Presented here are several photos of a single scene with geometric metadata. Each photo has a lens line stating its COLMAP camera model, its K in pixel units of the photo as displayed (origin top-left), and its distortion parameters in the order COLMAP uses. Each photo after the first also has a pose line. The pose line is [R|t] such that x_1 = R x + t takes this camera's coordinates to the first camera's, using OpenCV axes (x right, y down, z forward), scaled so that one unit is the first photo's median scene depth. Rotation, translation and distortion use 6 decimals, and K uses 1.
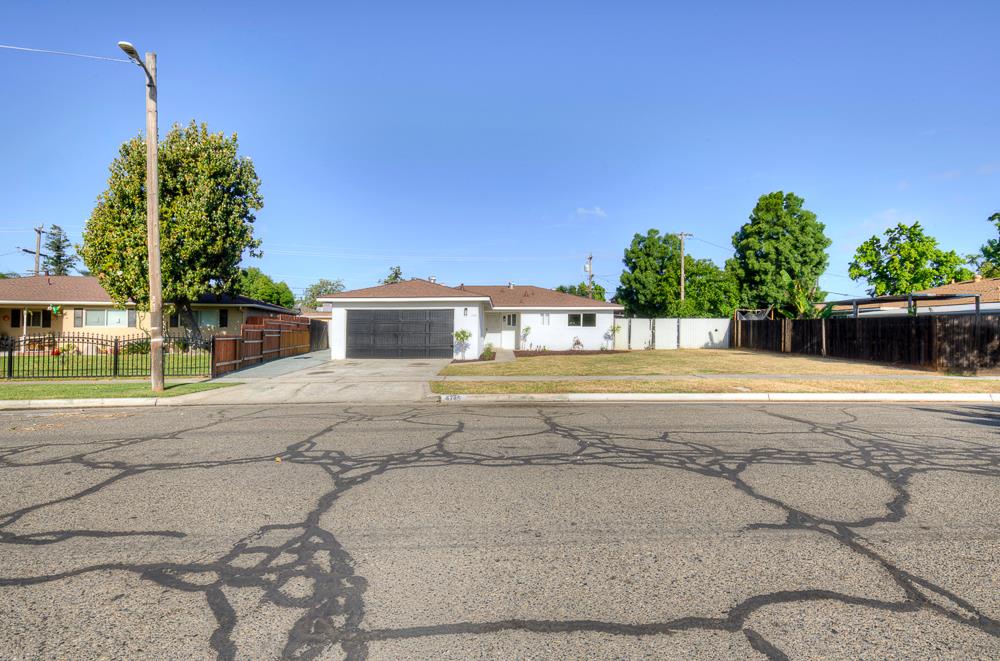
lens RADIAL K [[444.4, 0, 487.3], [0, 444.4, 327.3], [0, 0, 1]] dist [0.001756, 0.000308]
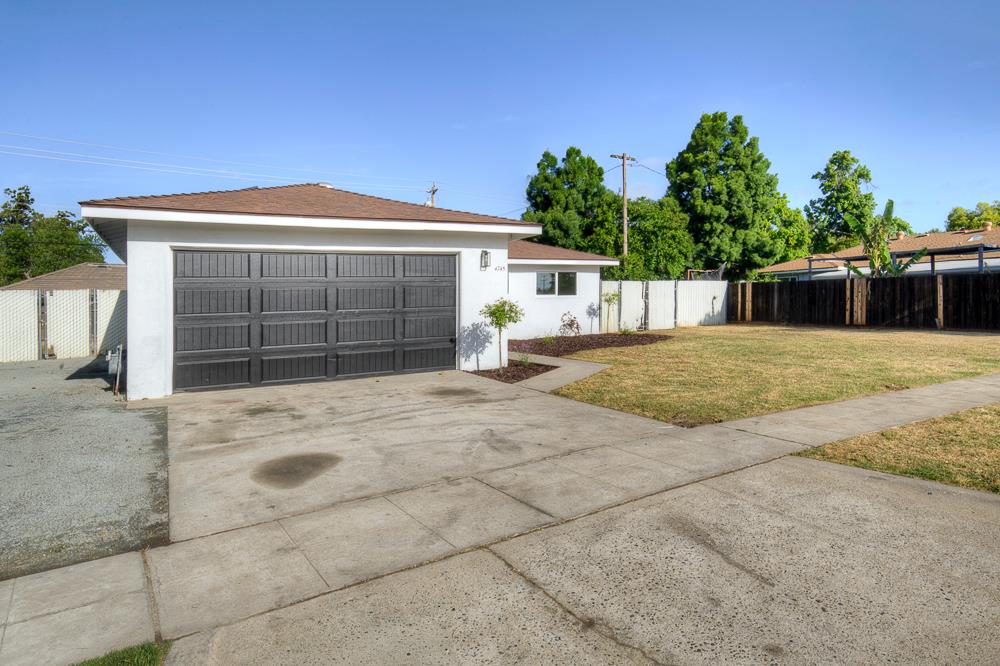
lens RADIAL K [[617.6, 0, 500.0], [0, 617.6, 333.0], [0, 0, 1]] dist [0.024284, -0.000467]
pose [[0.862233, -0.045395, 0.504474, -0.250500], [0.022190, 0.998405, 0.051915, 0.004190], [-0.506026, -0.033568, 0.861865, 0.351032]]
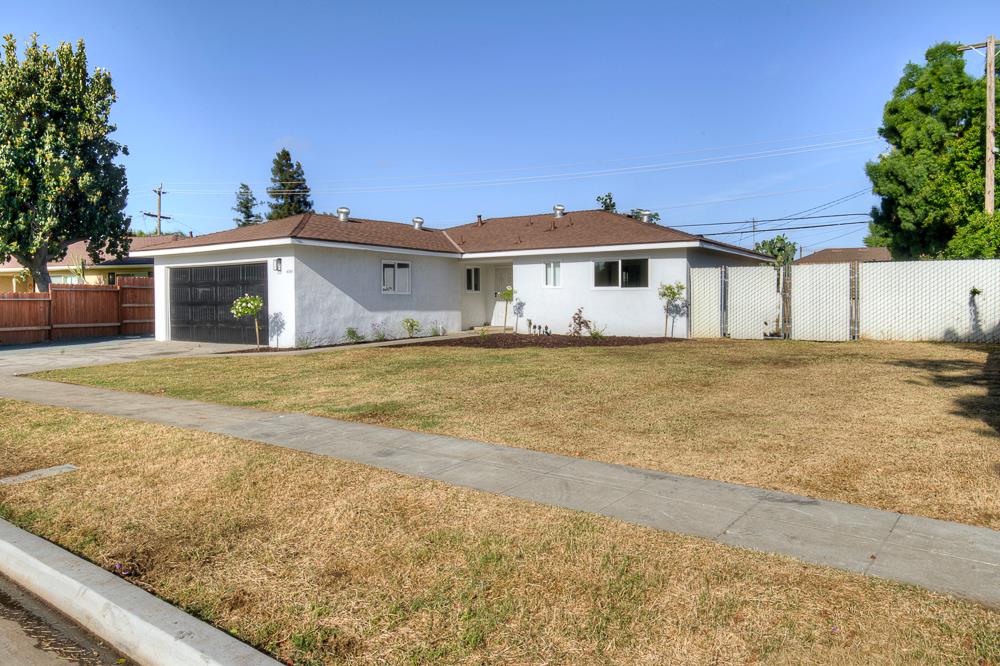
lens RADIAL K [[632.6, 0, 474.5], [0, 632.6, 366.4], [0, 0, 1]] dist [0.009394, 0.001652]
pose [[0.831481, 0.055561, -0.552767, 0.464454], [0.011228, 0.993103, 0.116710, 0.001910], [0.555439, -0.103248, 0.825122, 0.332101]]
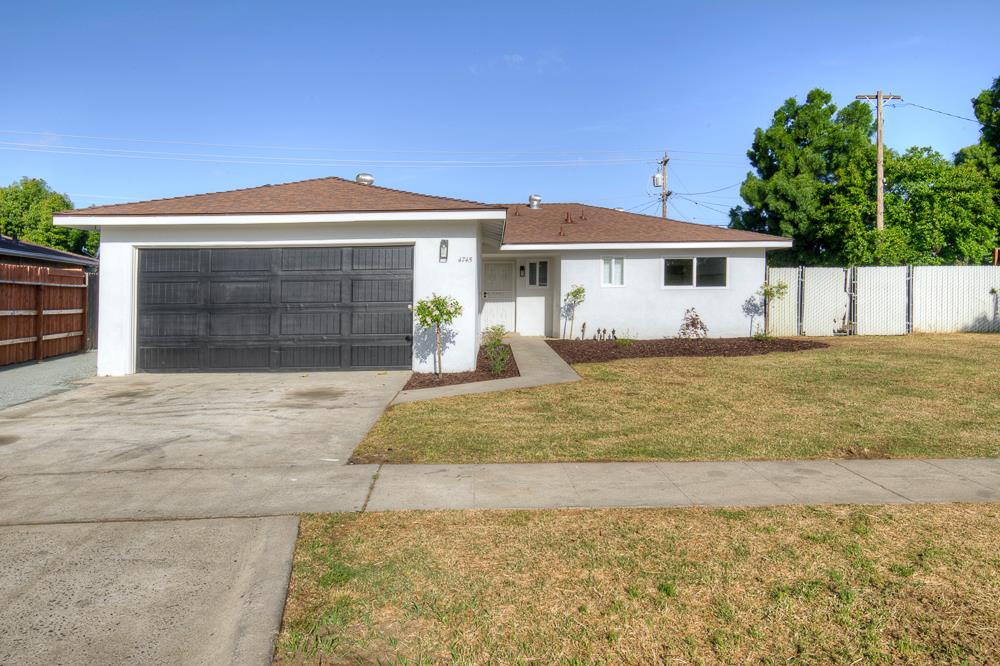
lens RADIAL K [[675.4, 0, 468.8], [0, 675.4, 299.9], [0, 0, 1]] dist [0.033524, 0.000095]
pose [[0.999955, -0.009258, 0.002046, -0.021032], [0.009228, 0.999858, 0.014125, 0.000498], [-0.002176, -0.014106, 0.999898, 0.303699]]
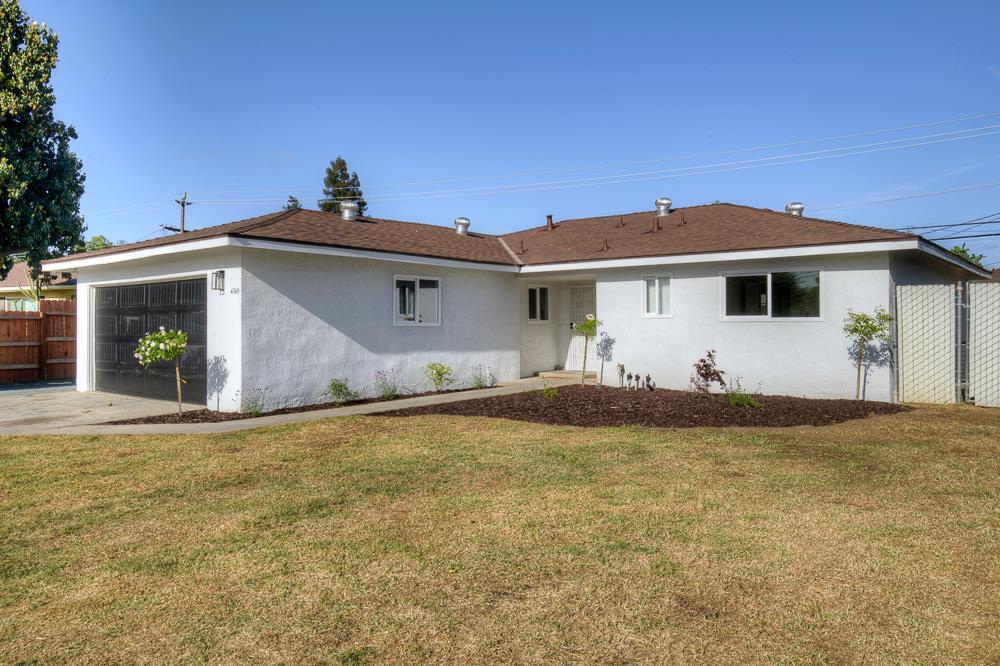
lens RADIAL K [[702.0, 0, 500.0], [0, 702.0, 333.0], [0, 0, 1]] dist [0.042574, -0.059031]
pose [[0.784613, 0.006603, -0.619951, 0.363375], [0.008449, 0.999737, 0.021341, -0.002207], [0.619929, -0.021982, 0.784350, 0.509785]]
